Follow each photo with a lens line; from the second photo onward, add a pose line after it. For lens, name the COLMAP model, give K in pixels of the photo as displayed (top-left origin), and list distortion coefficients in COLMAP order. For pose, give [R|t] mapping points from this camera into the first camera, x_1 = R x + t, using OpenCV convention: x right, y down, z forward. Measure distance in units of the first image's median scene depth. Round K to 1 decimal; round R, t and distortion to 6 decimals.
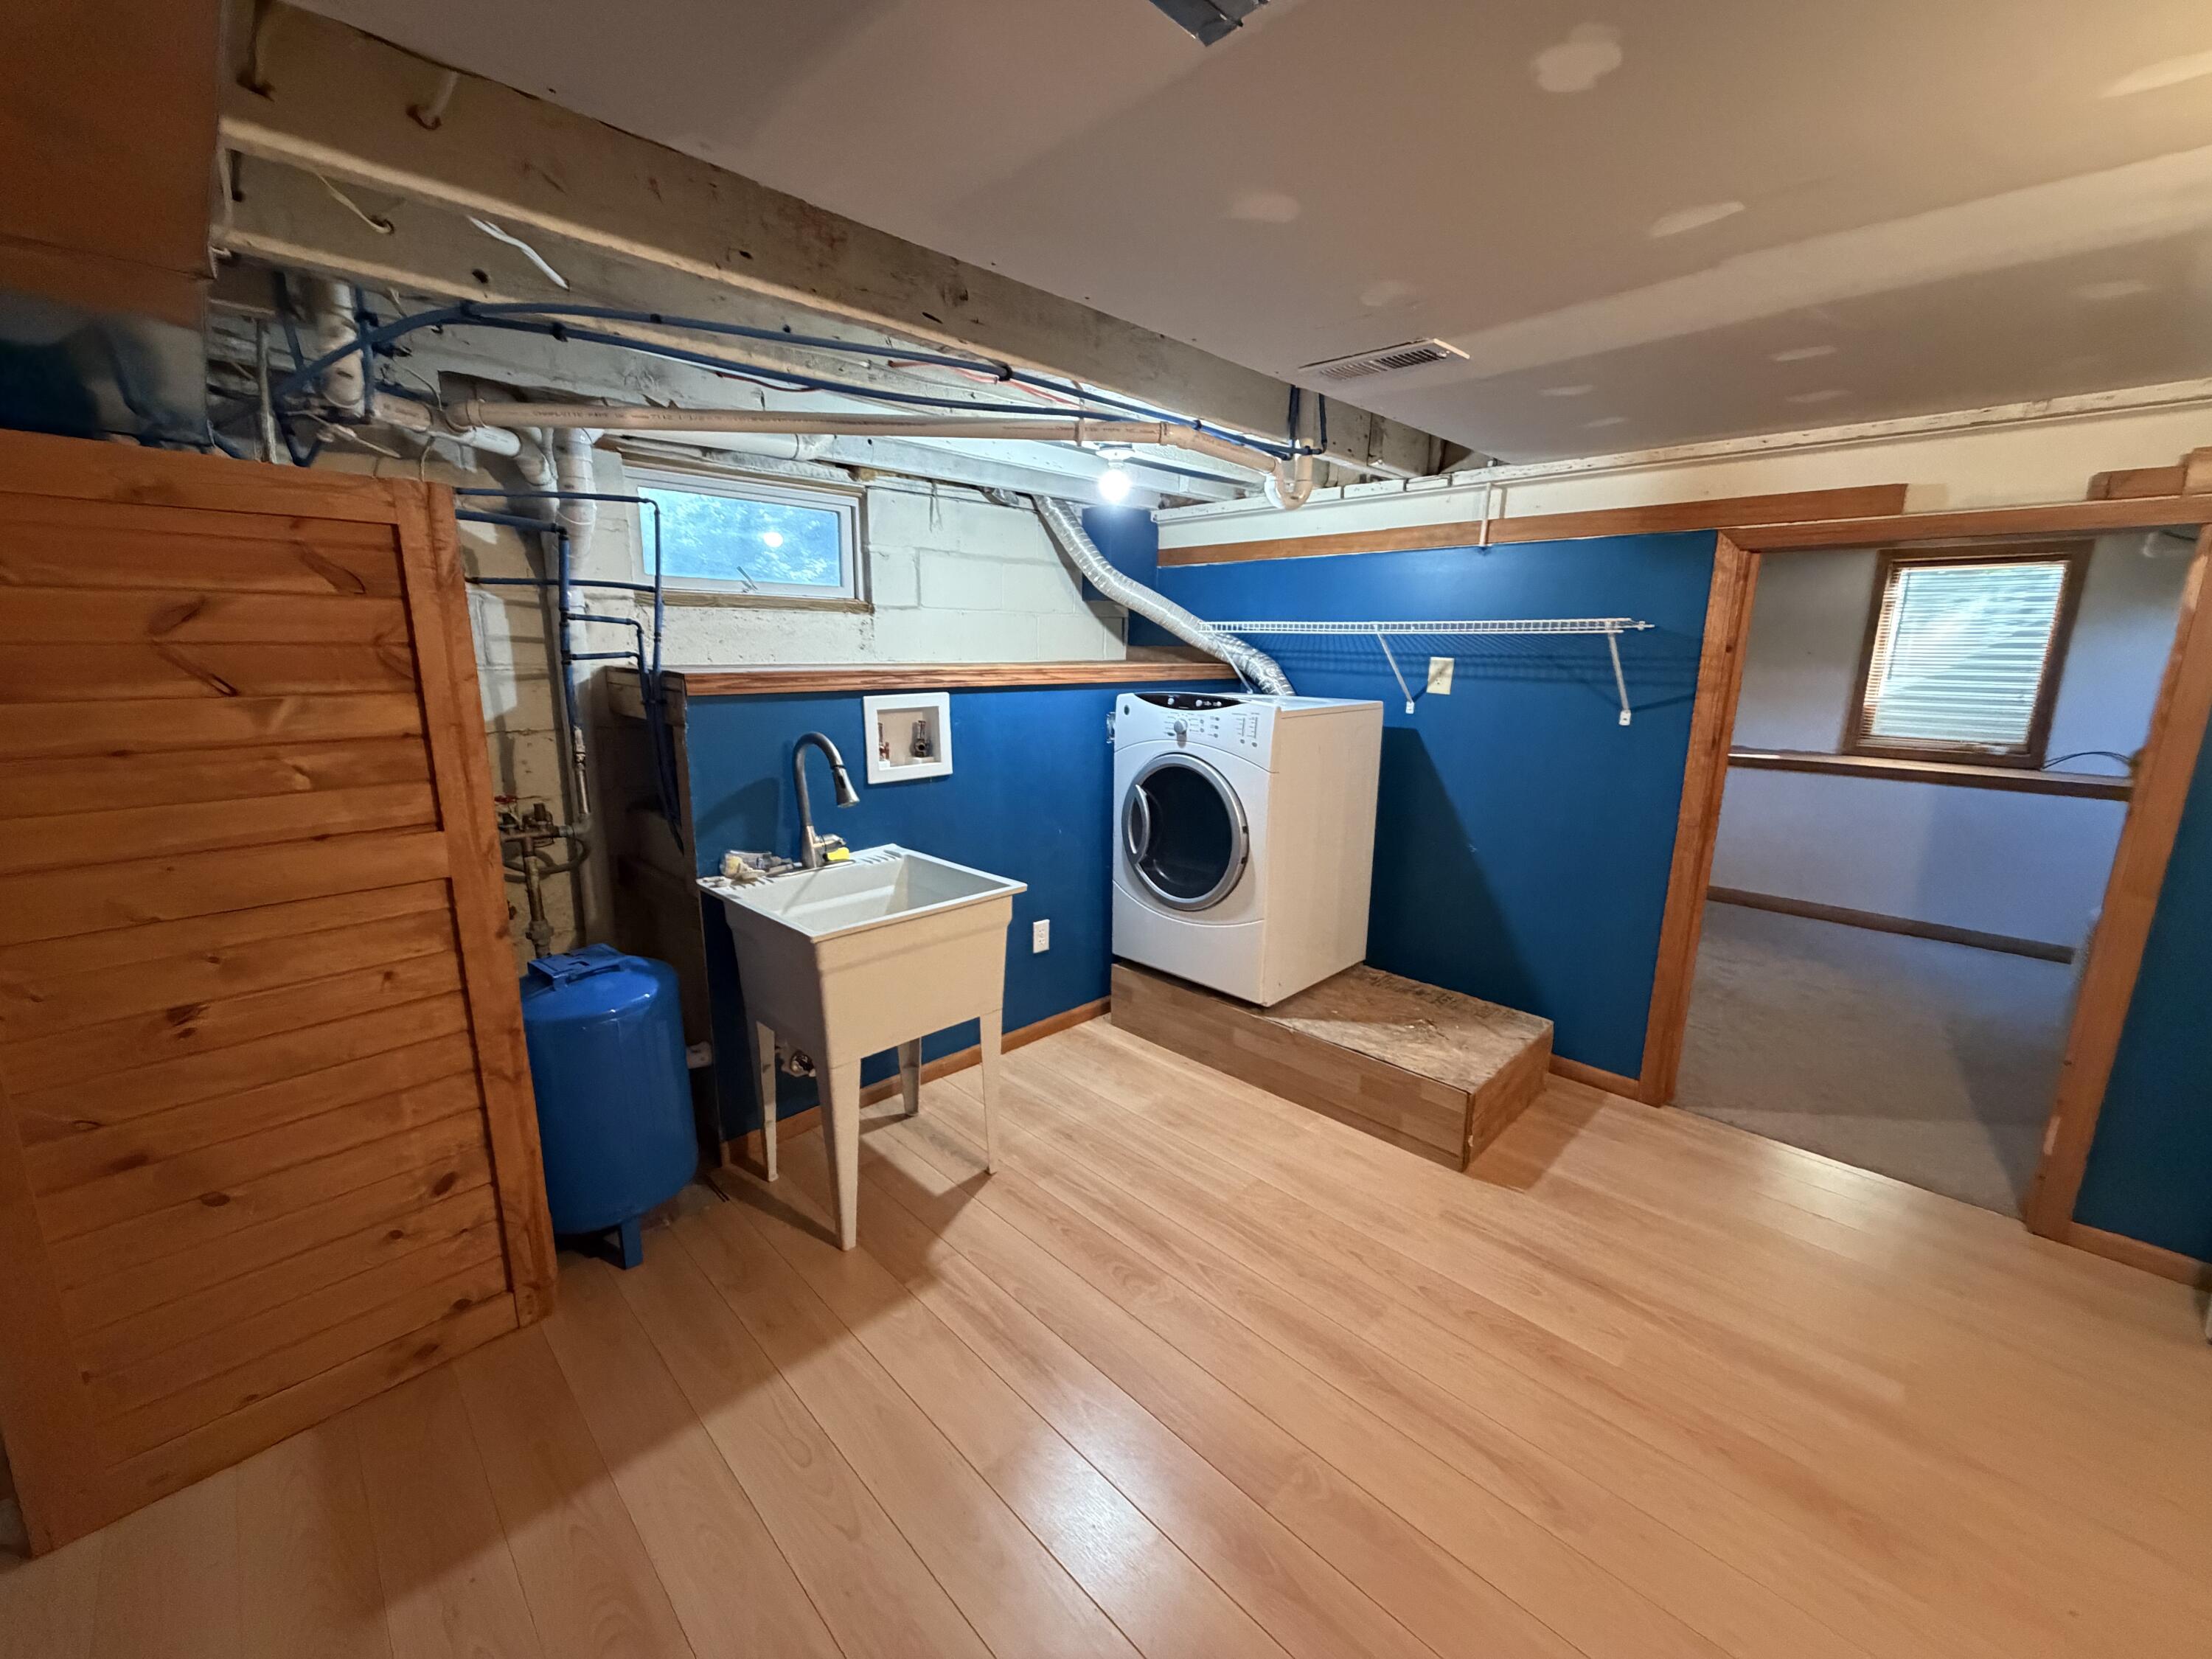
lens RADIAL K [[883.5, 0, 1099.0], [0, 883.5, 830.5], [0, 0, 1]] dist [0.000744, 0.000107]
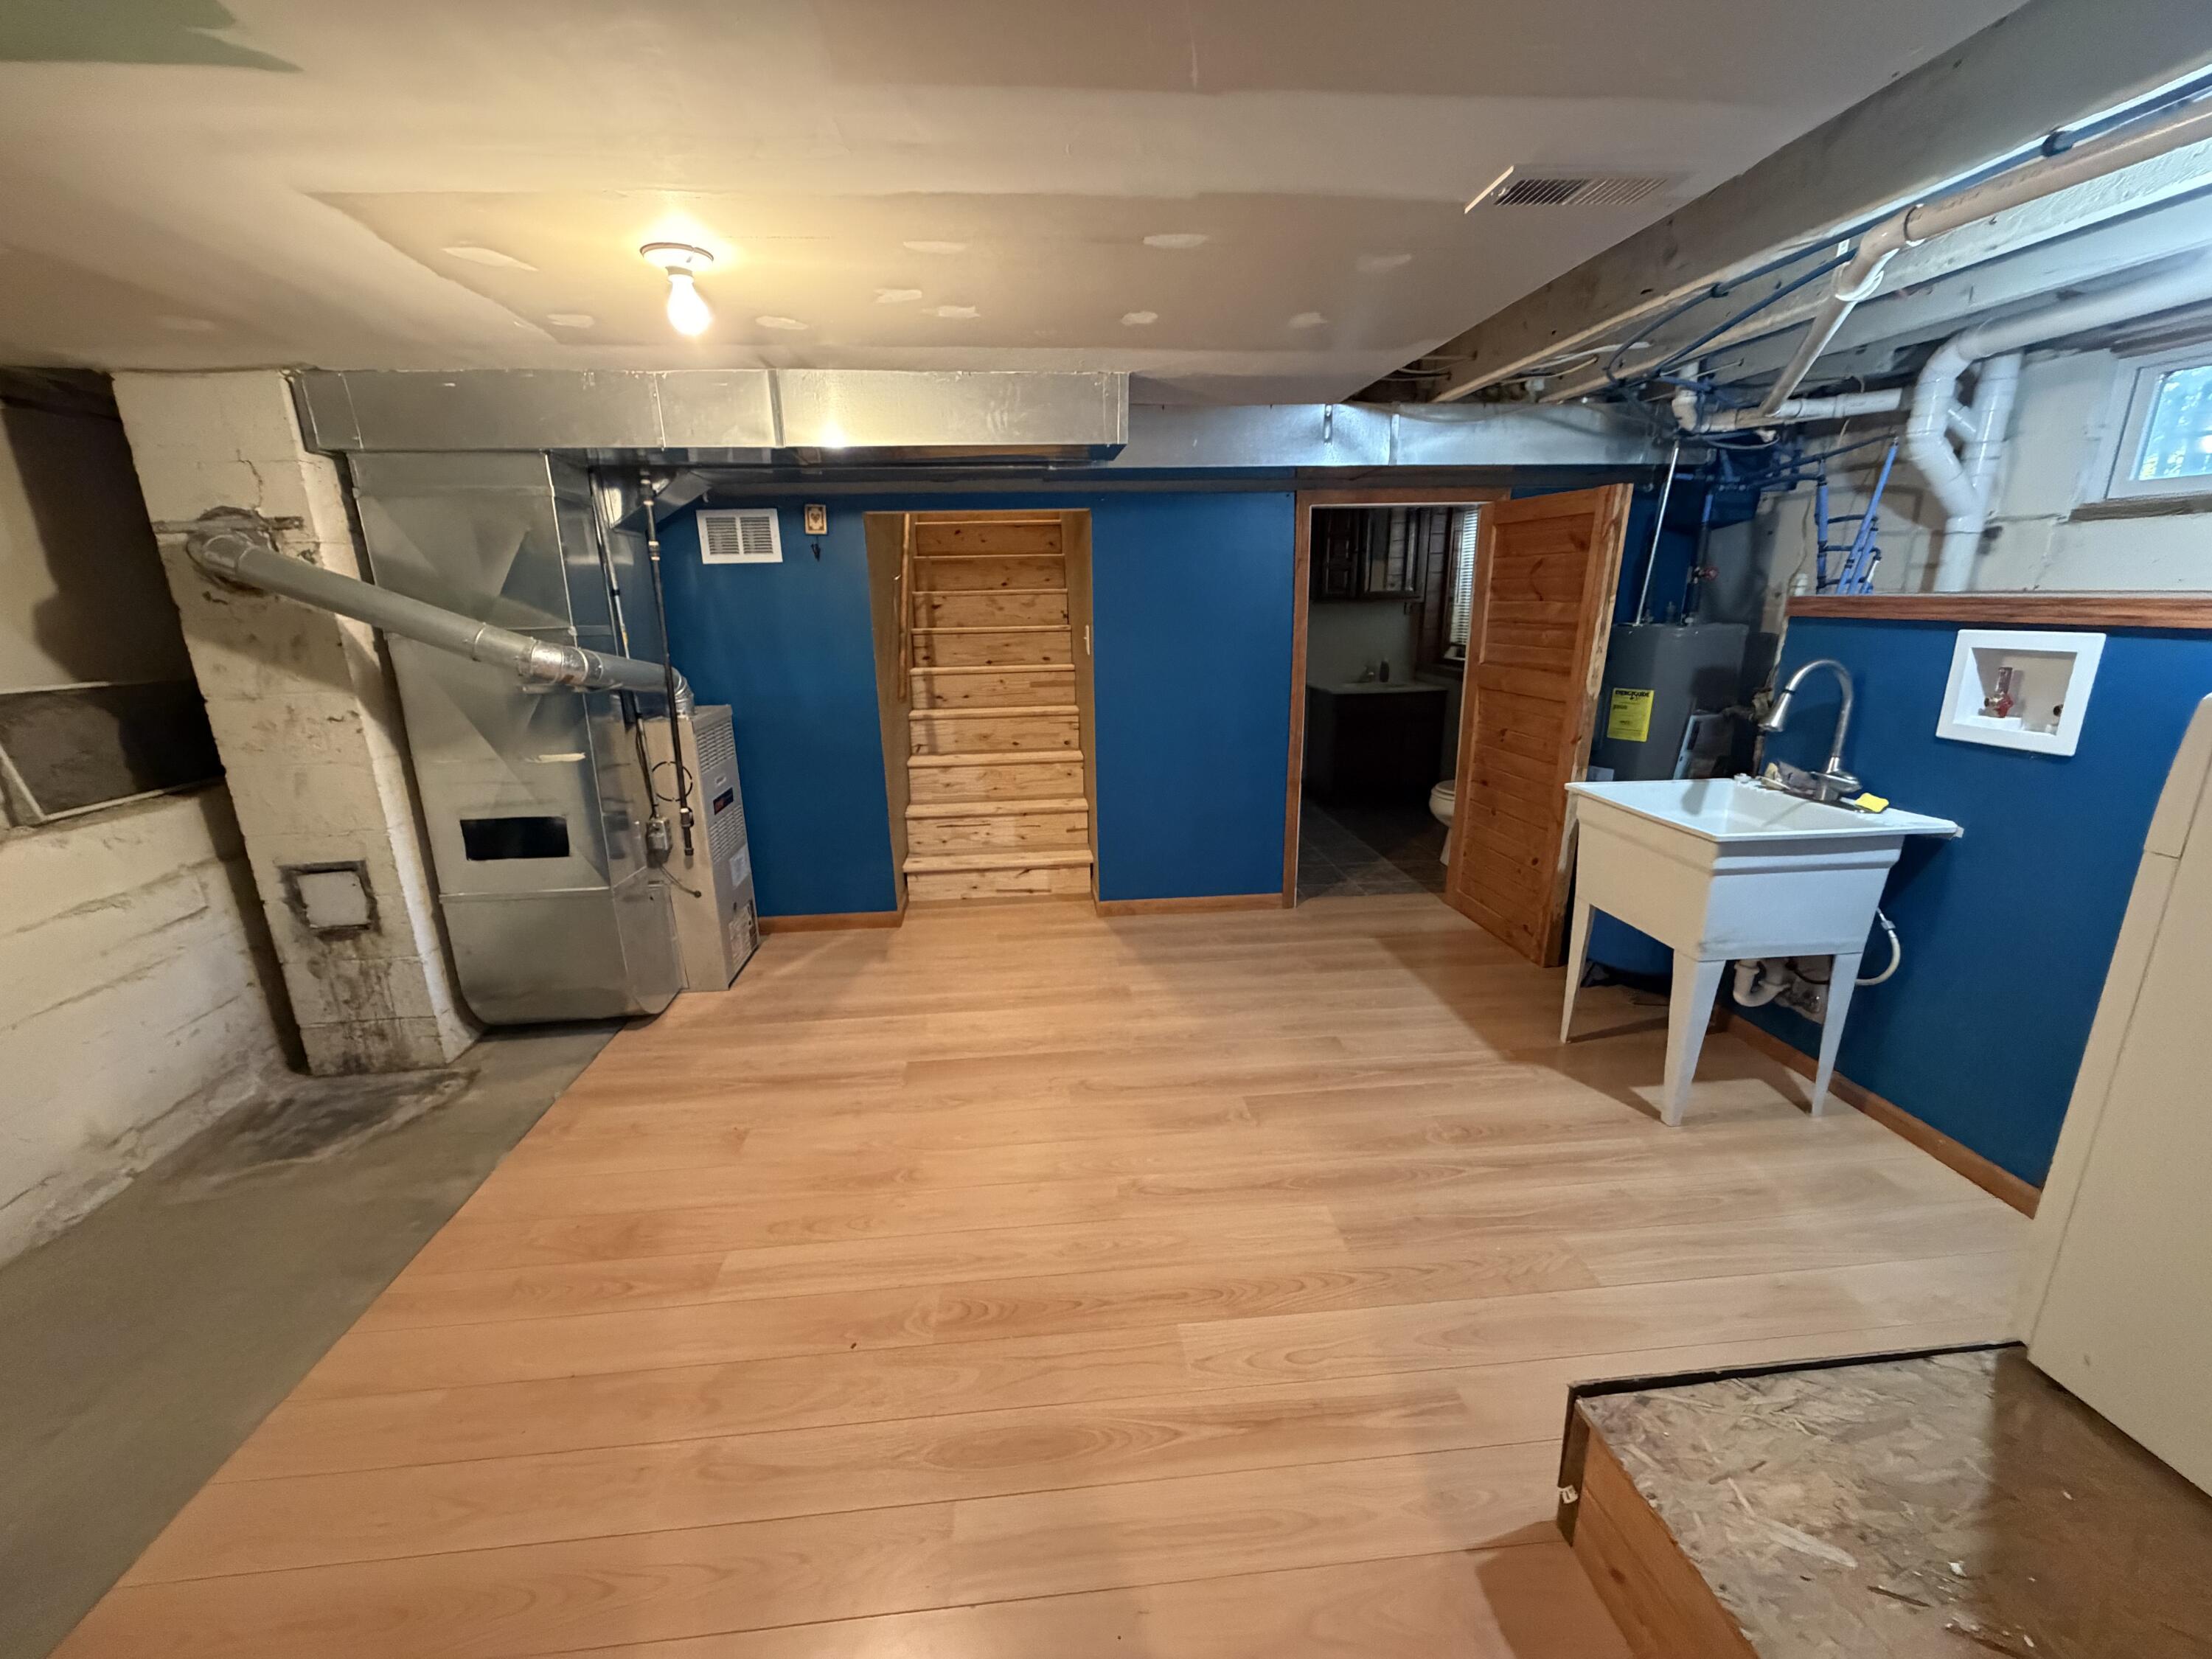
lens RADIAL K [[883.5, 0, 1099.0], [0, 883.5, 830.5], [0, 0, 1]] dist [0.000744, 0.000107]
pose [[-0.636740, 0.202859, -0.743916, 0.940526], [-0.147977, 0.914692, 0.376086, -0.180405], [0.756747, 0.349552, -0.552402, 0.961616]]
